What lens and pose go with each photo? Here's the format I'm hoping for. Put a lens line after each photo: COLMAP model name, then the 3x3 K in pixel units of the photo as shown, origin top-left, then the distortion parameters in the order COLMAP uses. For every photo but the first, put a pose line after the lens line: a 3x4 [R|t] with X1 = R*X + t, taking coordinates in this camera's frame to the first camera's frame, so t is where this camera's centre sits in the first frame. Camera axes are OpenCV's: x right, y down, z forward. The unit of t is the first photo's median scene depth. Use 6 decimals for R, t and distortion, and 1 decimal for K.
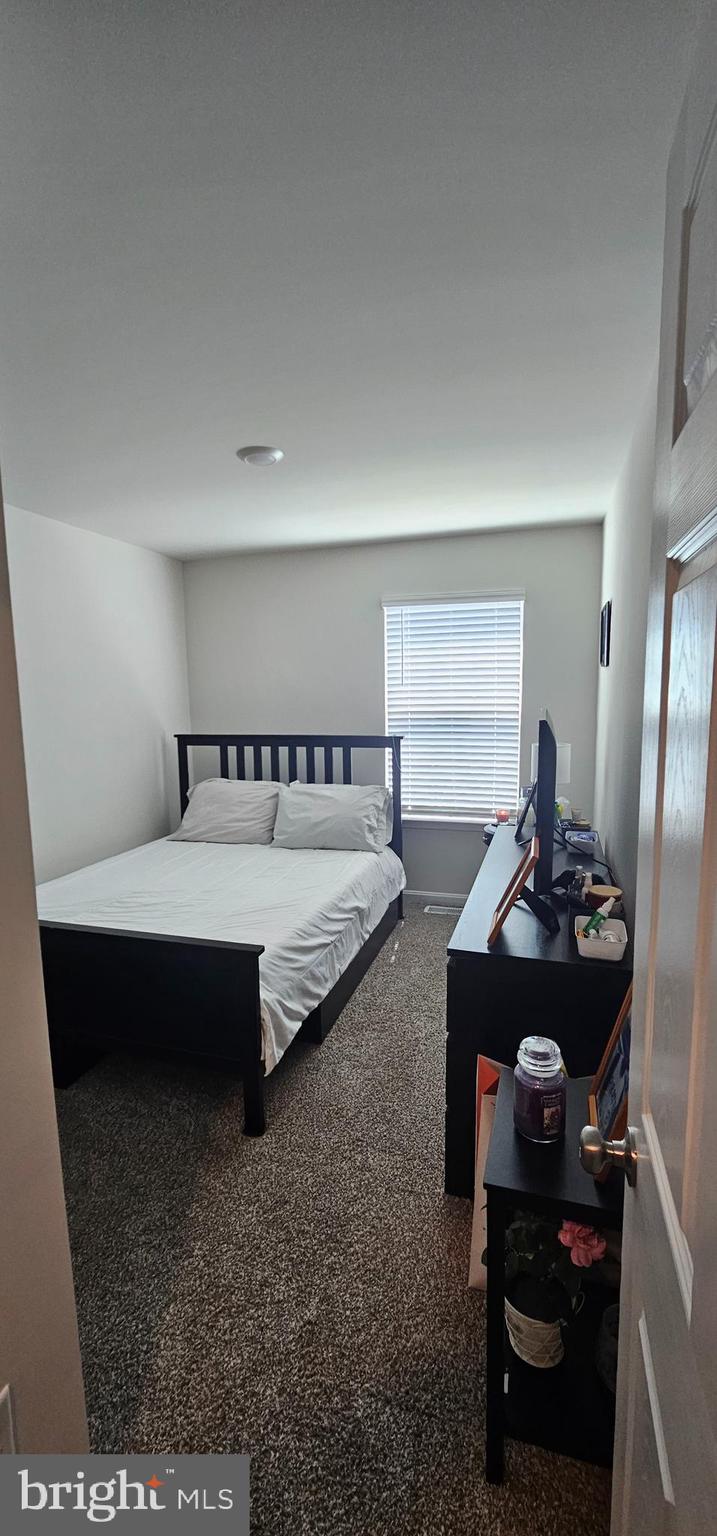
lens RADIAL K [[625.7, 0, 355.9], [0, 625.7, 766.6], [0, 0, 1]] dist [0.000856, -0.001661]
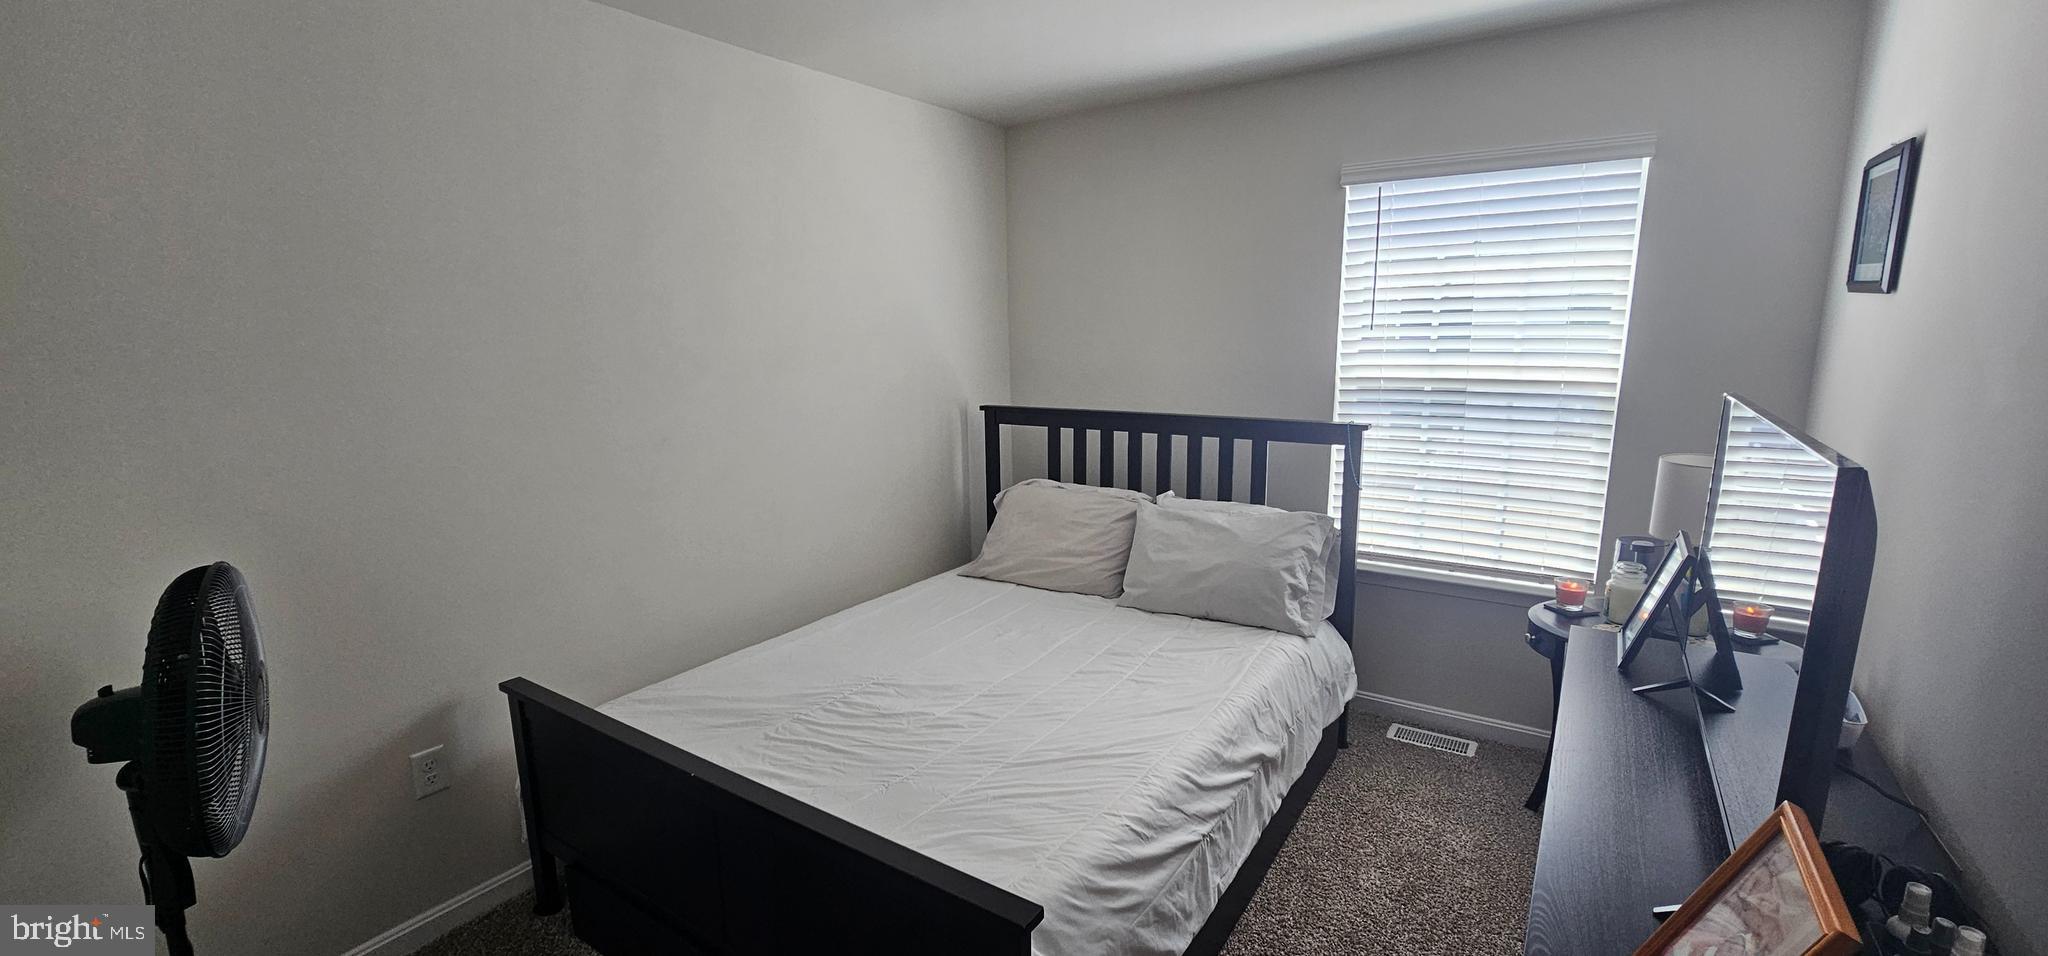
lens RADIAL K [[834.2, 0, 1019.3], [0, 834.2, 476.9], [0, 0, 1]] dist [0.000856, -0.001661]
pose [[0.953932, 0.054914, -0.294956, 0.002202], [-0.037107, 0.997153, 0.065639, -0.039881], [0.297720, -0.051670, 0.953254, 0.216668]]
